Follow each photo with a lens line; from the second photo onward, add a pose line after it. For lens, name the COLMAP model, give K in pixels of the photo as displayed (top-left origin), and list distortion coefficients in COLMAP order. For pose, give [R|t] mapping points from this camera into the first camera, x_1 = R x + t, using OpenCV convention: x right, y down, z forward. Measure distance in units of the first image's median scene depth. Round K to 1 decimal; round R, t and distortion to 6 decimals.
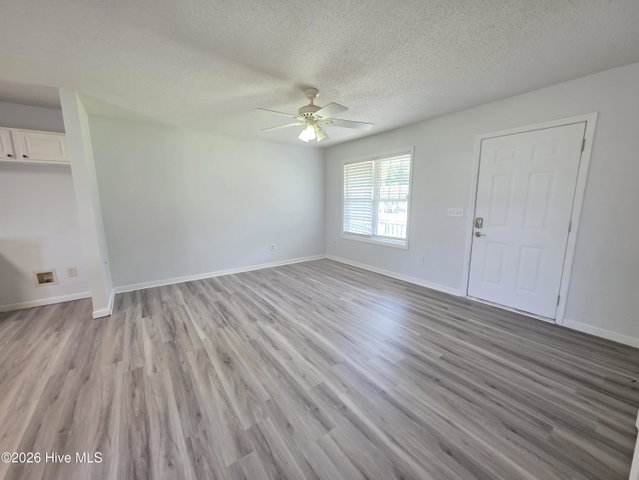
lens RADIAL K [[255.4, 0, 321.3], [0, 255.4, 241.9], [0, 0, 1]] dist [0.007577, -0.001660]
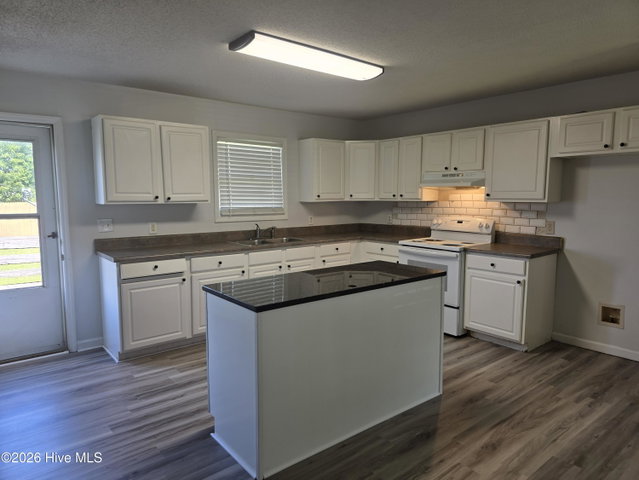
lens RADIAL K [[429.2, 0, 318.9], [0, 429.2, 244.7], [0, 0, 1]] dist [0.030437, -0.027332]
pose [[0.055891, 0.123084, -0.990821, 0.020930], [-0.164147, 0.980002, 0.112481, -0.063605], [0.984851, 0.156354, 0.074977, 0.139208]]
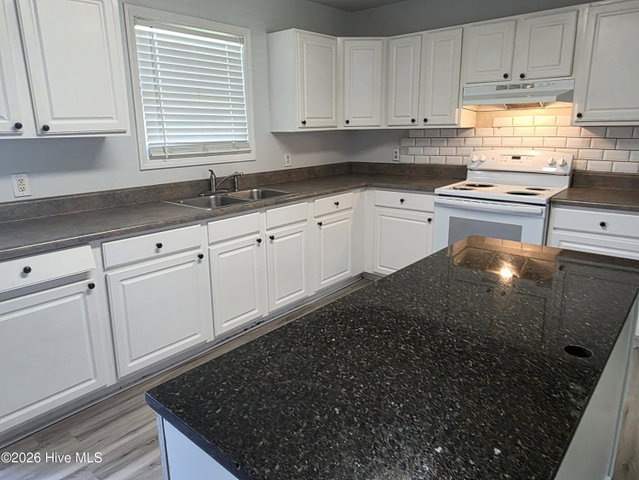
lens RADIAL K [[429.2, 0, 312.2], [0, 429.2, 214.8], [0, 0, 1]] dist [0.030437, -0.027332]
pose [[0.230403, 0.199402, -0.952446, -0.674100], [-0.146319, 0.974751, 0.168676, -0.013252], [0.962032, 0.100497, 0.253761, -0.020382]]
